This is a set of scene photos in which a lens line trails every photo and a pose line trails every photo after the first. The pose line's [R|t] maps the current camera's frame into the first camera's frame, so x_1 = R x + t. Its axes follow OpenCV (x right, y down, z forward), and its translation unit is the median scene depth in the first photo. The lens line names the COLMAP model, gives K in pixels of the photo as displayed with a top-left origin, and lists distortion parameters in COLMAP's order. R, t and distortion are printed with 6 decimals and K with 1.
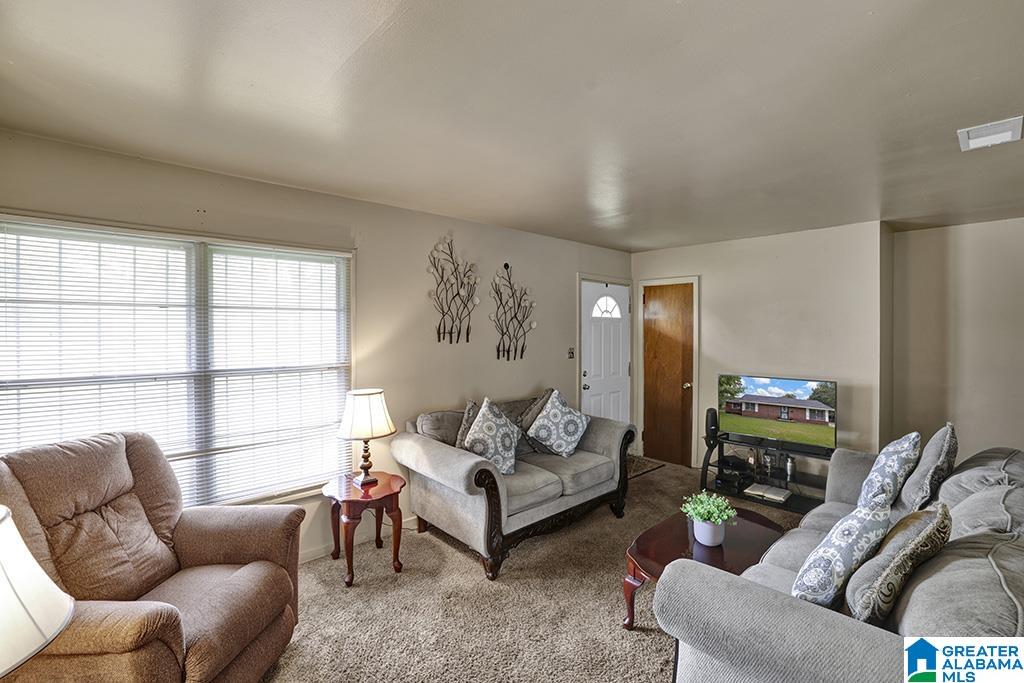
lens RADIAL K [[419.1, 0, 433.4], [0, 419.1, 335.4], [0, 0, 1]] dist [-0.023327, 0.000119]
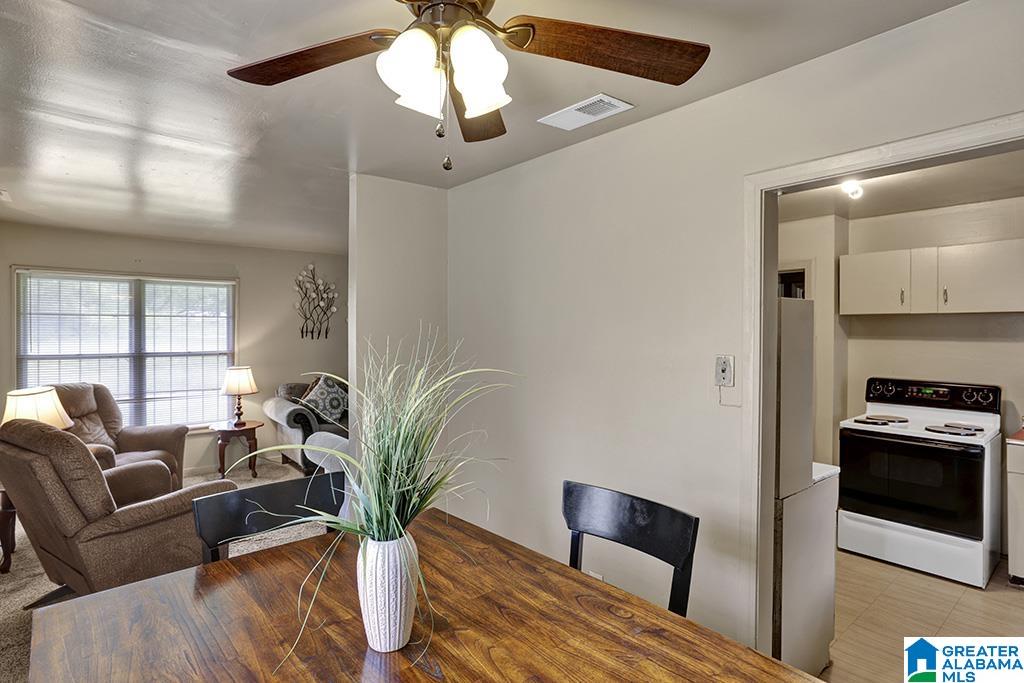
lens RADIAL K [[572.9, 0, 497.3], [0, 572.9, 335.4], [0, 0, 1]] dist [-0.016939, 0.000368]
pose [[0.999078, 0.009174, -0.041932, 0.952924], [-0.008840, 0.999928, 0.008146, -0.019598], [0.042004, -0.007768, 0.999087, -1.198626]]
